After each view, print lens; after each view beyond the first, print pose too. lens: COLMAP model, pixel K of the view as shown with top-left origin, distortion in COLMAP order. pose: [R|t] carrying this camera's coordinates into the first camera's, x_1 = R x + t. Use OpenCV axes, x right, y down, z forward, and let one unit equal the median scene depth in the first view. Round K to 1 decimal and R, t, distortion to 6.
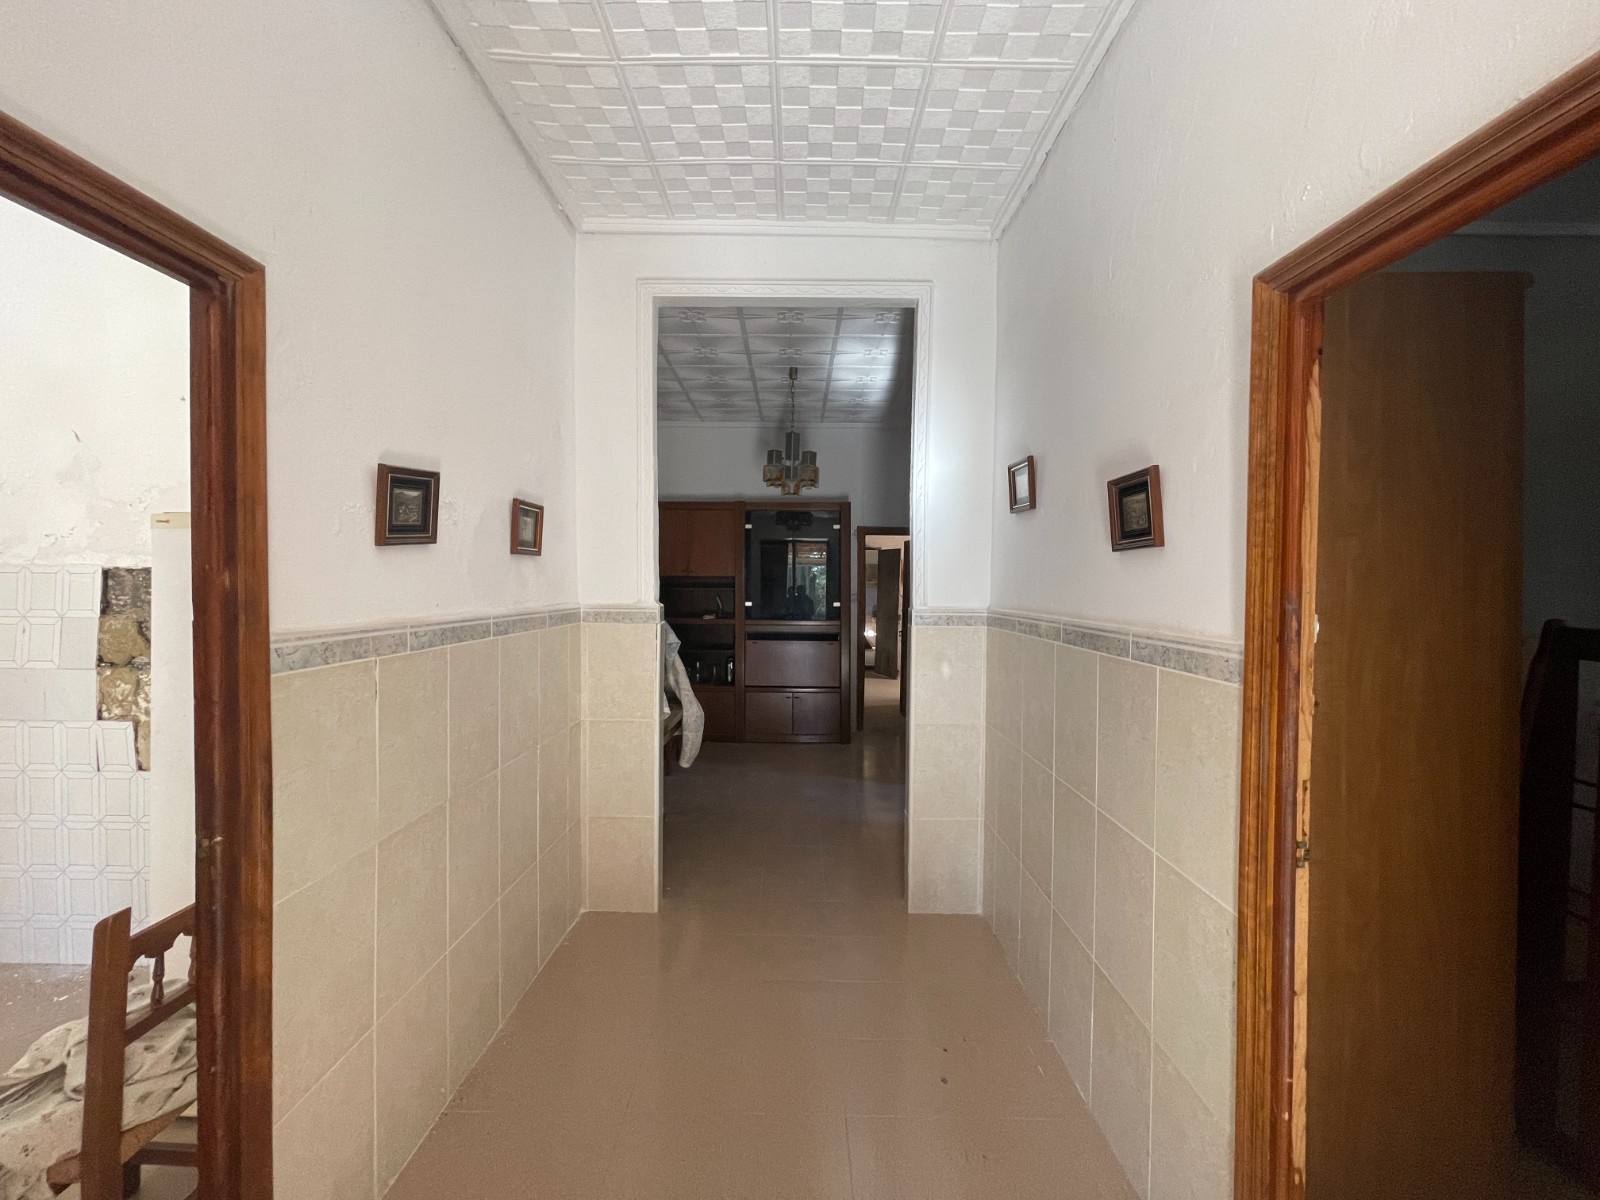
lens RADIAL K [[644.0, 0, 797.0], [0, 644.0, 593.1], [0, 0, 1]] dist [-0.003458, -0.000909]
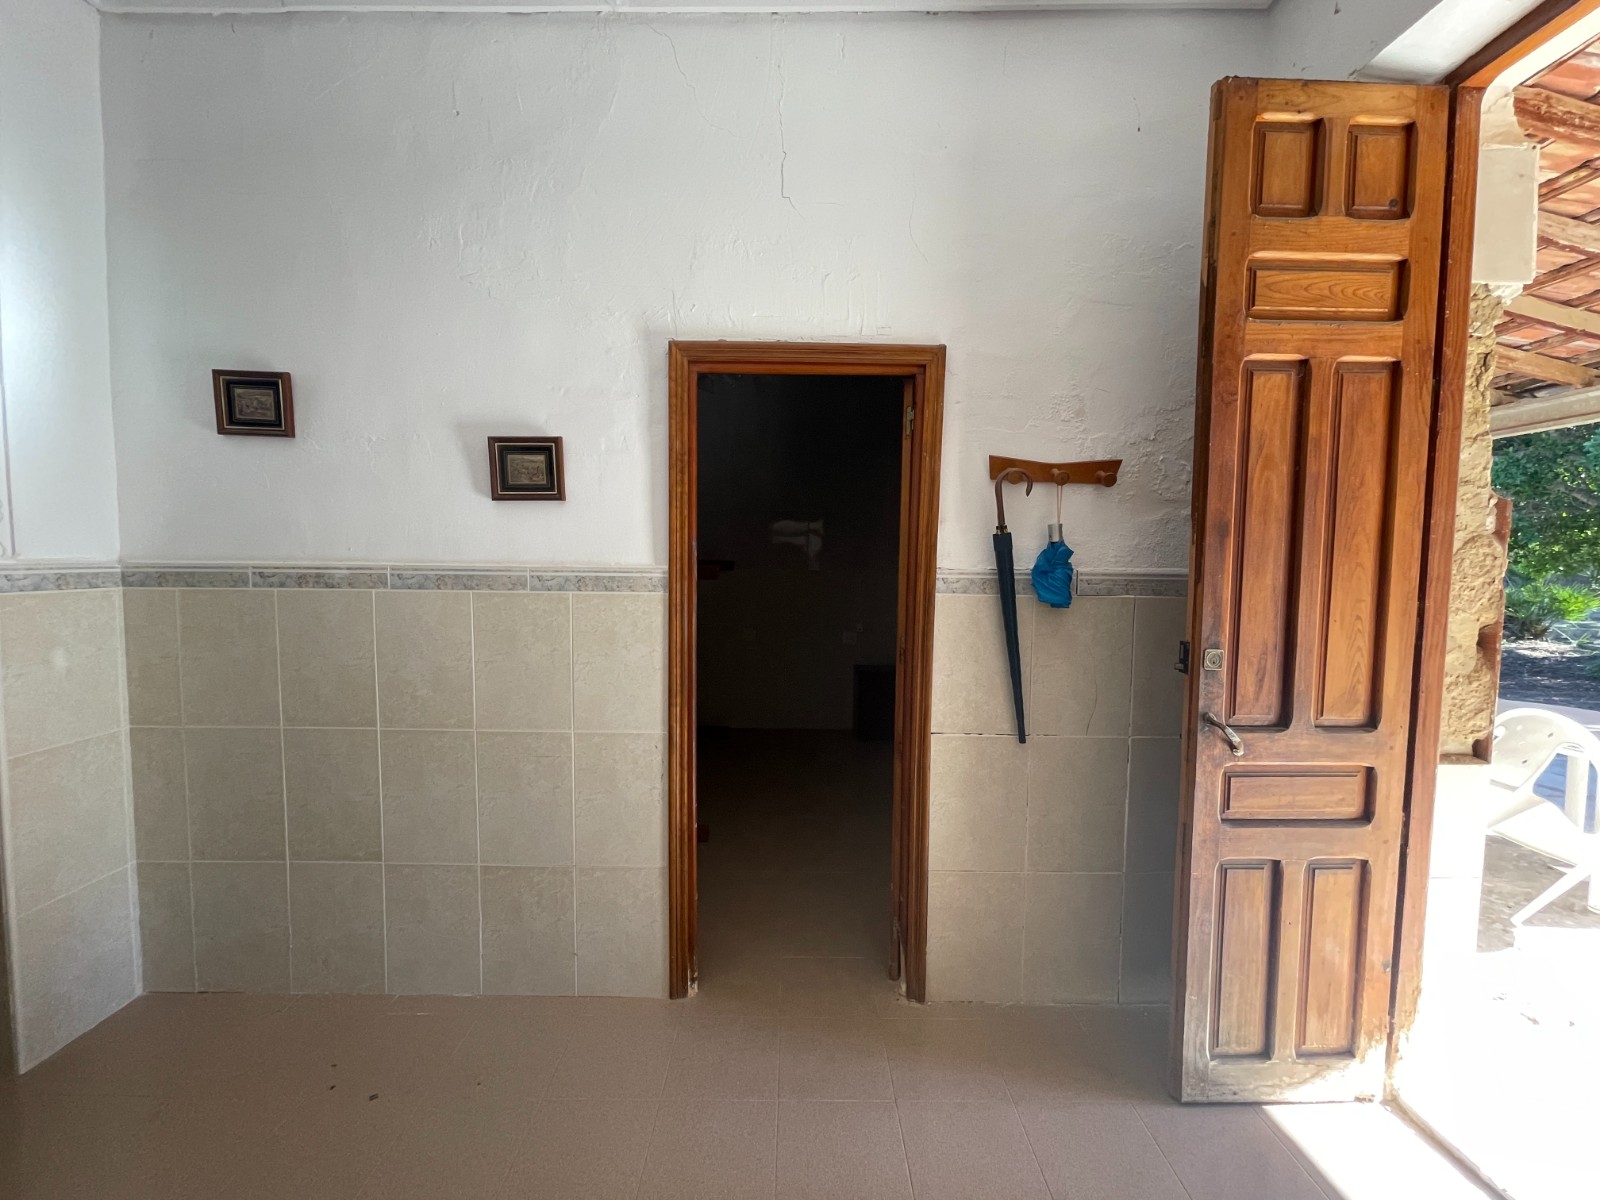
lens RADIAL K [[644.0, 0, 801.1], [0, 644.0, 595.7], [0, 0, 1]] dist [-0.003458, -0.000909]
pose [[-0.019271, -0.075836, 0.996934, -0.639007], [0.003878, 0.997106, 0.075924, 0.019093], [-0.999807, 0.005330, -0.018921, 0.459561]]
